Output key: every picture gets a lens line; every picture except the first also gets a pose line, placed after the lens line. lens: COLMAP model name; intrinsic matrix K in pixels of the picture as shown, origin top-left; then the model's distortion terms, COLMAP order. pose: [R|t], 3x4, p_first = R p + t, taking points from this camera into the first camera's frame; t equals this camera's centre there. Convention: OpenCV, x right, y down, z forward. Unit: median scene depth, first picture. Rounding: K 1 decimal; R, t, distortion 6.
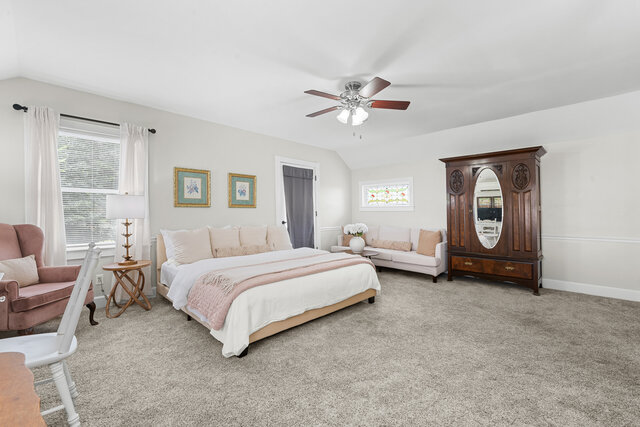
lens RADIAL K [[288.2, 0, 320.8], [0, 288.2, 211.7], [0, 0, 1]] dist [0.002275, 0.000356]
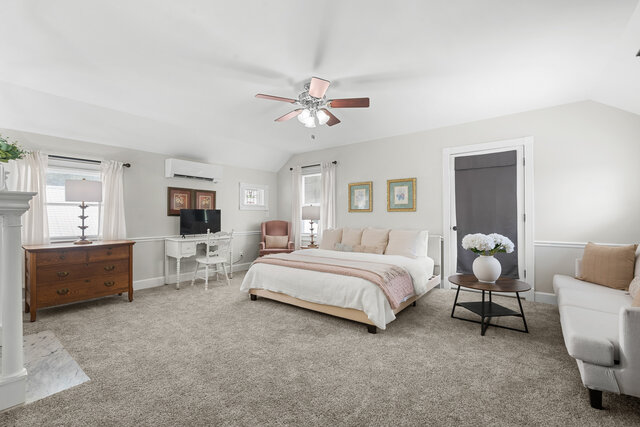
lens RADIAL K [[288.2, 0, 321.3], [0, 288.2, 218.1], [0, 0, 1]] dist [0.002275, 0.000356]
pose [[0.089888, 0.001562, -0.995951, 0.733838], [0.000507, 0.999999, 0.001614, 0.008025], [0.995952, -0.000650, 0.089887, 0.632926]]
